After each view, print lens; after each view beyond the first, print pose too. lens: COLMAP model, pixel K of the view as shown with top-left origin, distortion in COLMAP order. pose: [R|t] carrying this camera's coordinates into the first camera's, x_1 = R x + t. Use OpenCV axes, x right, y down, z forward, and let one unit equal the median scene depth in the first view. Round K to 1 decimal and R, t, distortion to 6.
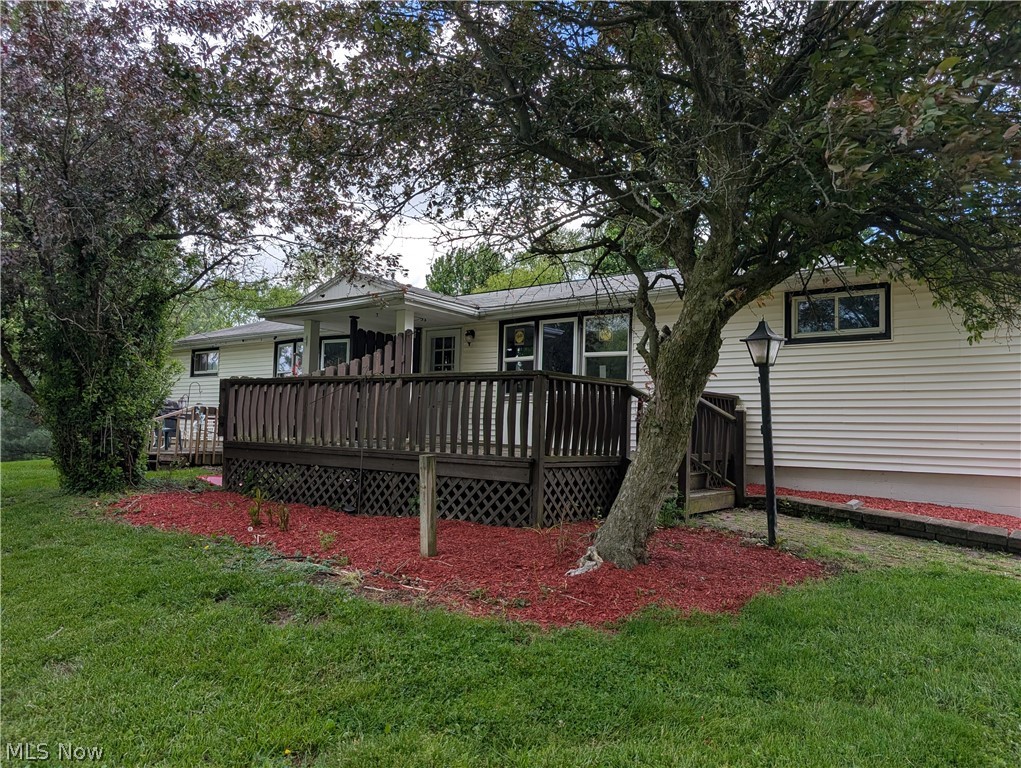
lens RADIAL K [[738.1, 0, 510.5], [0, 738.1, 384.0], [0, 0, 1]] dist [0.025967, -0.002009]
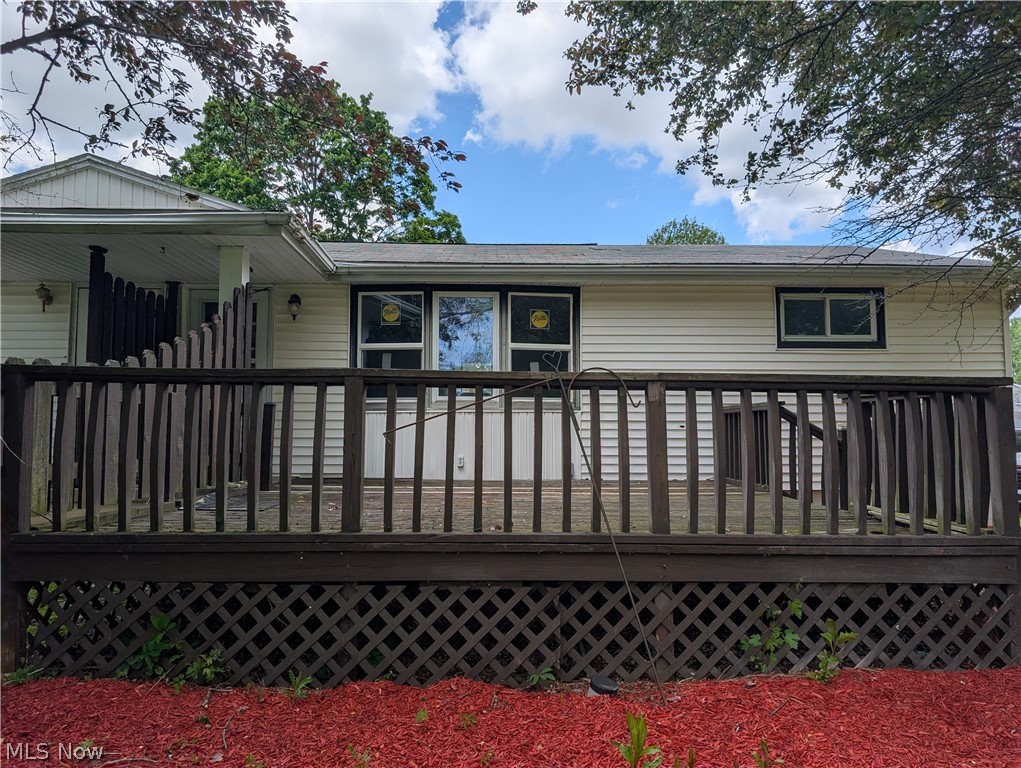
lens RADIAL K [[738.1, 0, 510.5], [0, 738.1, 384.0], [0, 0, 1]] dist [0.025967, -0.002009]
pose [[0.774873, 0.022959, 0.631699, -0.370107], [-0.025805, 0.999656, -0.004678, -0.000123], [-0.631590, -0.012676, 0.775199, 0.492796]]
